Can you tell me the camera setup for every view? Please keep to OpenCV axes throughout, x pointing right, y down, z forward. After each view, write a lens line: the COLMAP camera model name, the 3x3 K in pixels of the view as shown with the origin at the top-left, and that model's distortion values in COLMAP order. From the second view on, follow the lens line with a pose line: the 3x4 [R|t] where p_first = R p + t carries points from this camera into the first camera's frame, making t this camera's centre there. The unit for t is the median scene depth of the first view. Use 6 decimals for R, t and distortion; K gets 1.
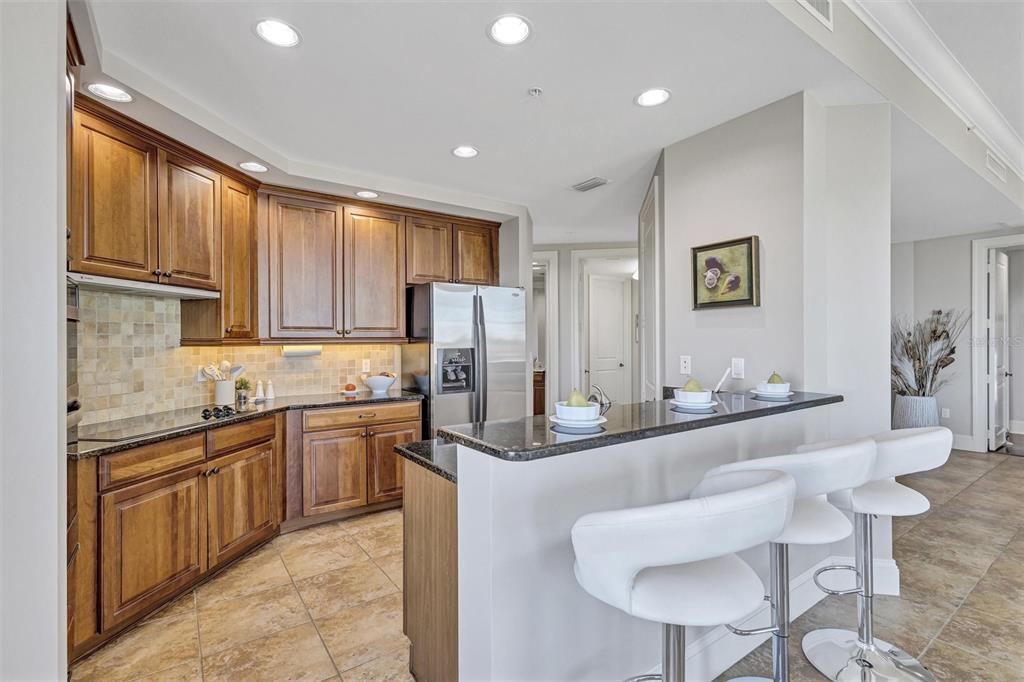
lens RADIAL K [[468.4, 0, 512.0], [0, 468.4, 341.0], [0, 0, 1]] dist [0.001154, 0.000229]
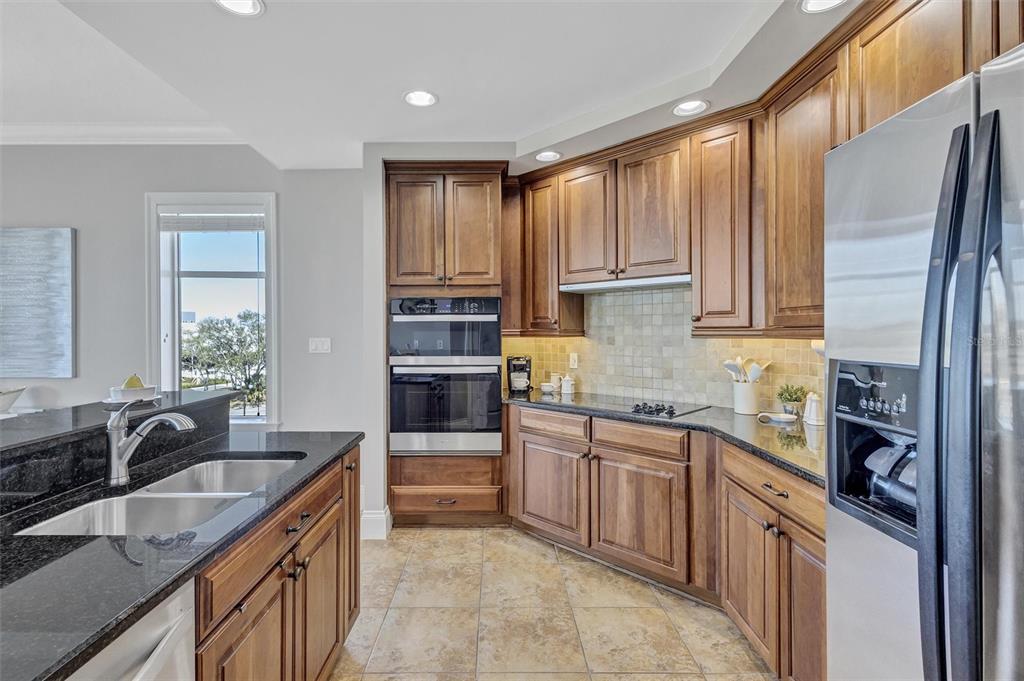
lens RADIAL K [[490.6, 0, 501.2], [0, 490.6, 333.5], [0, 0, 1]] dist [0.004184, 0.000391]
pose [[-0.590838, 0.008001, -0.806750, 0.276677], [0.002638, 0.999965, 0.007985, -0.003691], [0.806786, 0.002590, -0.590838, 1.154214]]
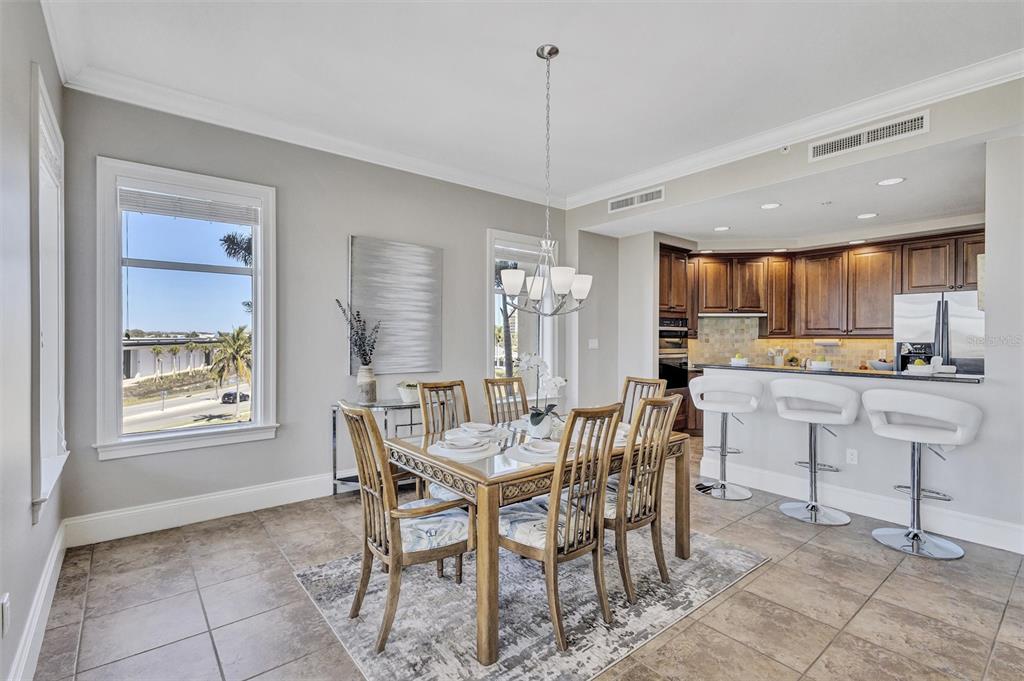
lens RADIAL K [[468.4, 0, 512.0], [0, 468.4, 340.5], [0, 0, 1]] dist [0.001154, 0.000229]
pose [[0.060989, 0.009603, -0.998092, 1.313208], [-0.005387, 0.999942, 0.009291, 0.004817], [0.998124, 0.004810, 0.061038, -0.257986]]
